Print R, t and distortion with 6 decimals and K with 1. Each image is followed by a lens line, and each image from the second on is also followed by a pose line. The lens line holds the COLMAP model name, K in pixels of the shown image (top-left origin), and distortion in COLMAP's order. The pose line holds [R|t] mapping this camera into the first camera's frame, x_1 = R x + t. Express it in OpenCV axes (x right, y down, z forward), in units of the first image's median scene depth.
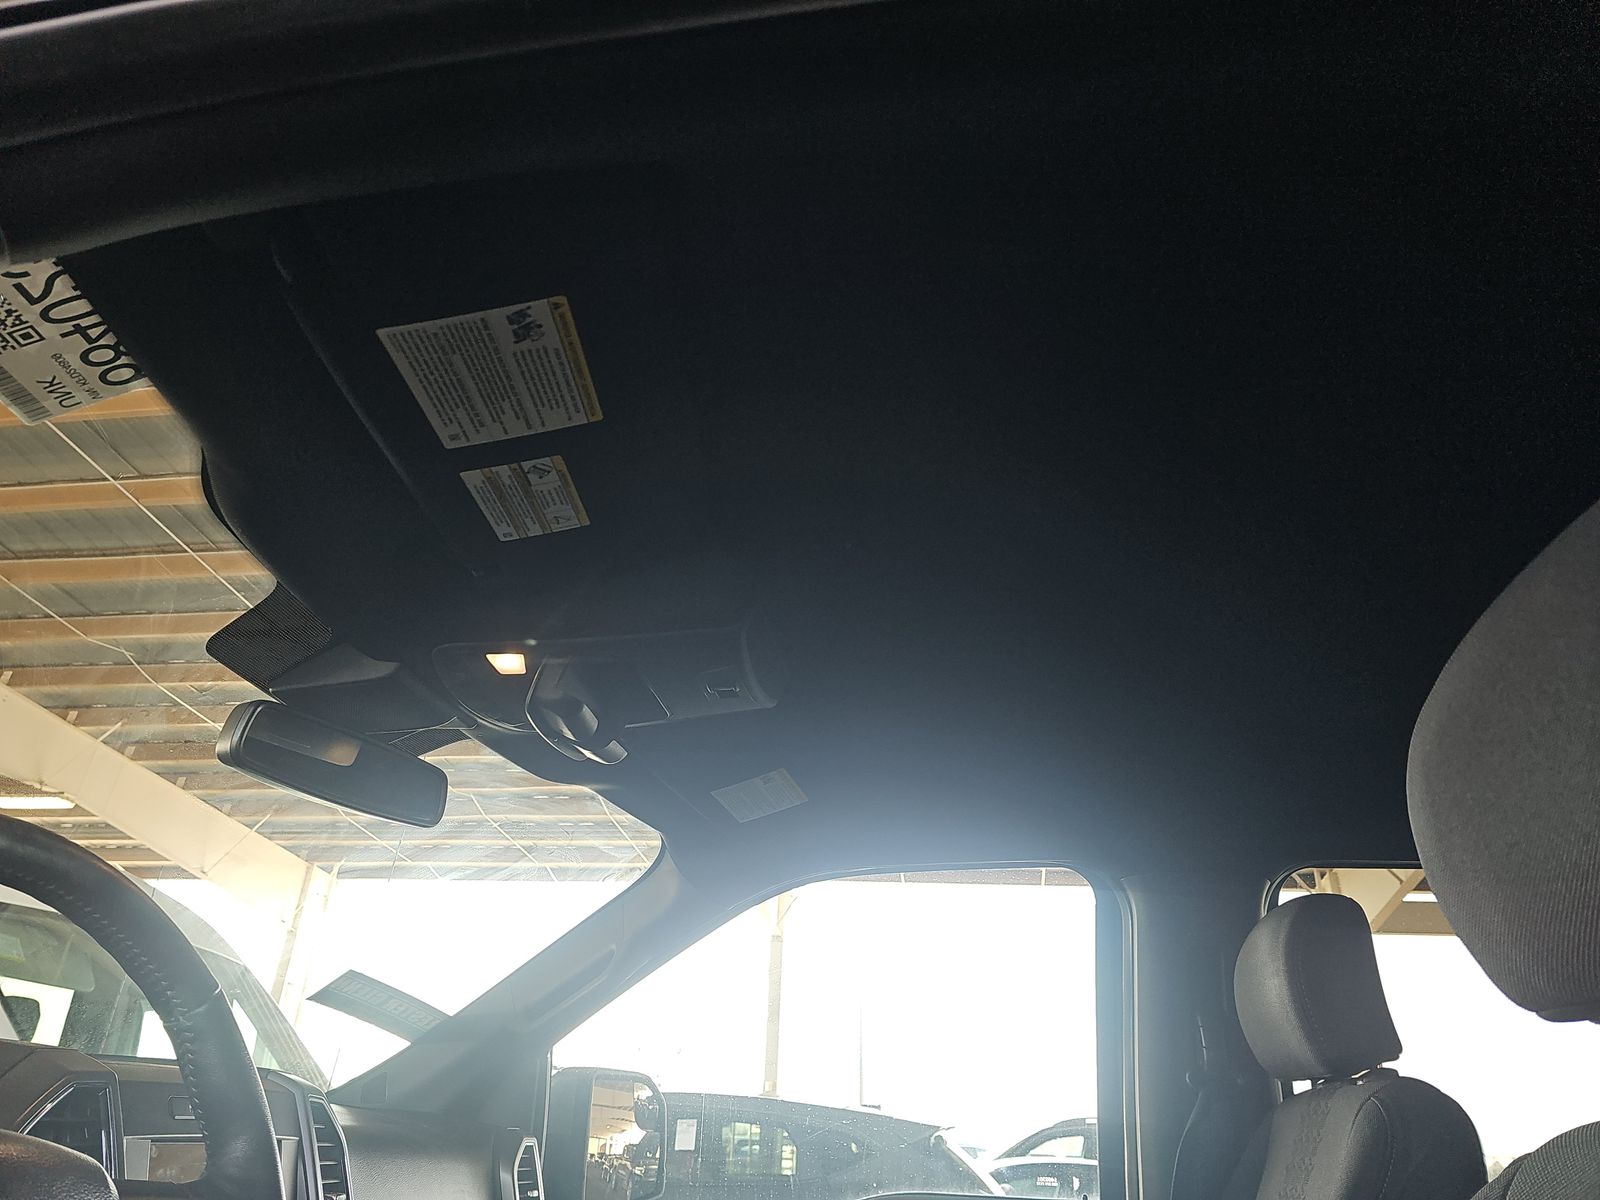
lens RADIAL K [[1141.1, 0, 736.9], [0, 1141.1, 572.0], [0, 0, 1]] dist [0.084010, -0.092247]
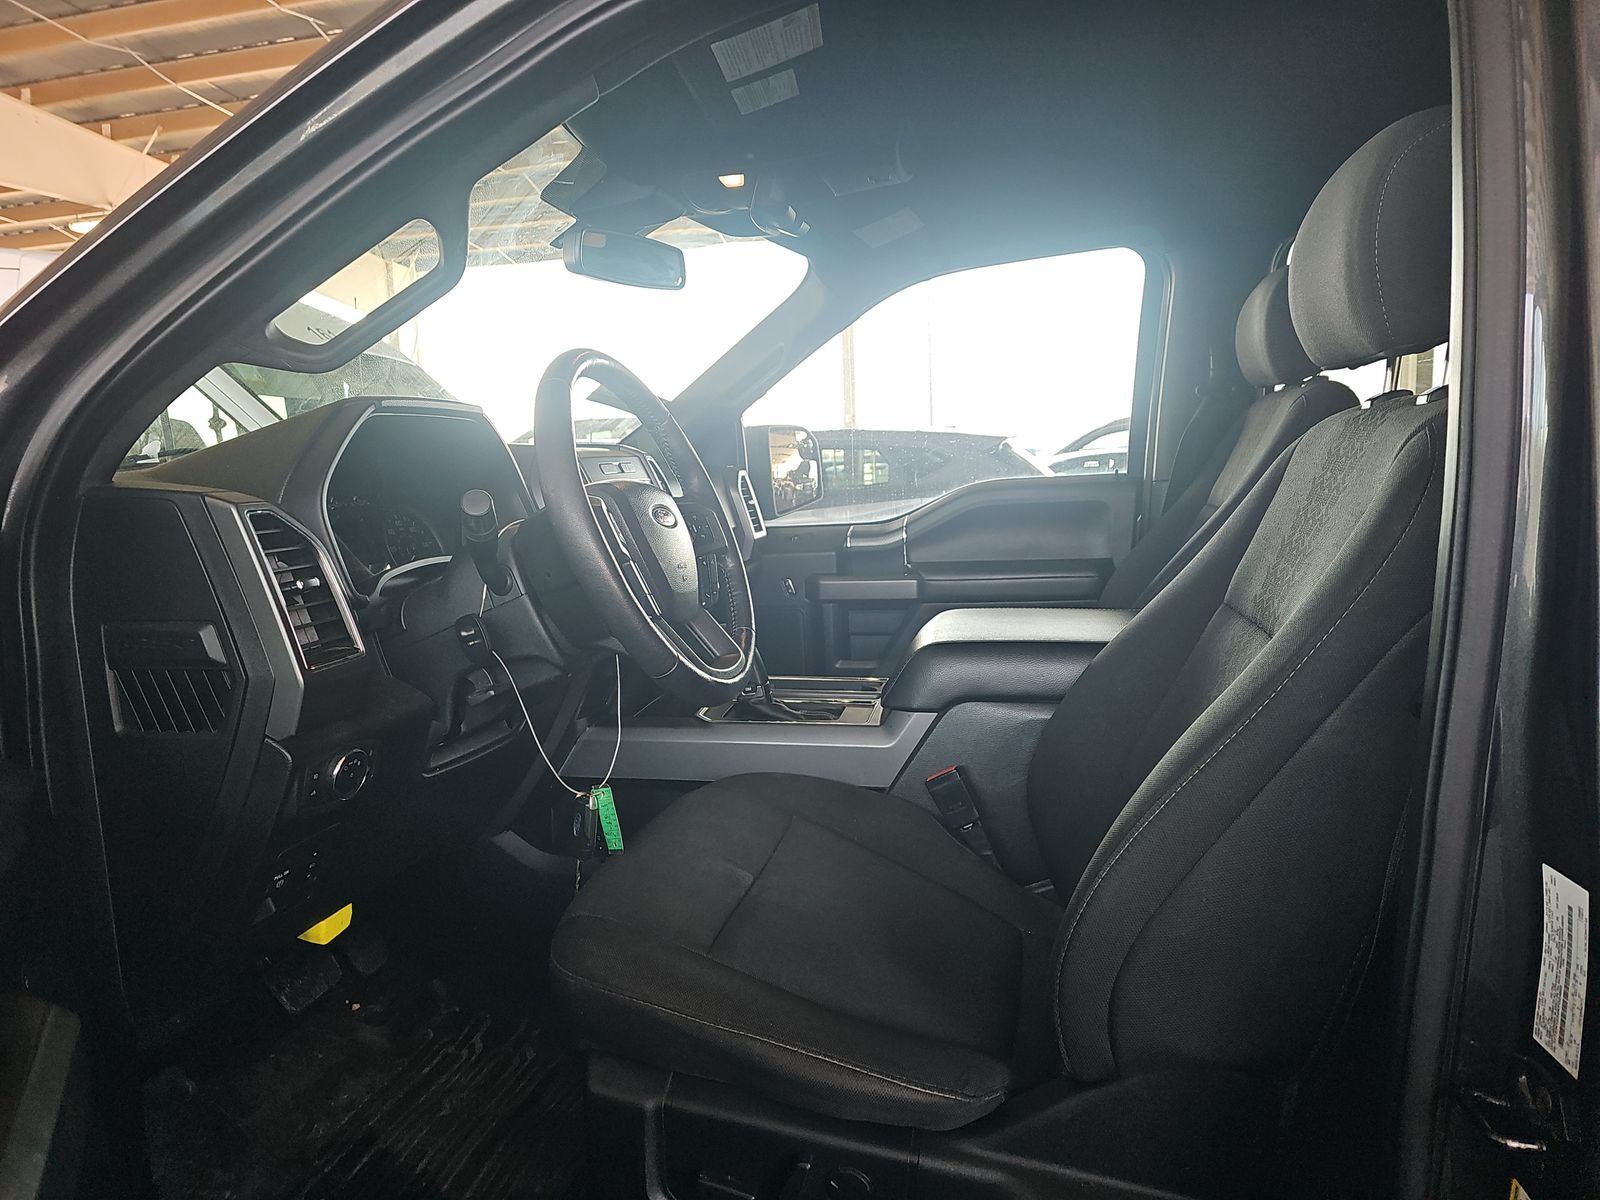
lens RADIAL K [[1141.1, 0, 736.9], [0, 1141.1, 572.0], [0, 0, 1]] dist [0.084010, -0.092247]
pose [[0.993667, -0.082440, -0.076351, -0.061769], [0.110143, 0.849080, 0.516654, -0.125201], [0.022235, -0.521792, 0.852783, -0.249116]]
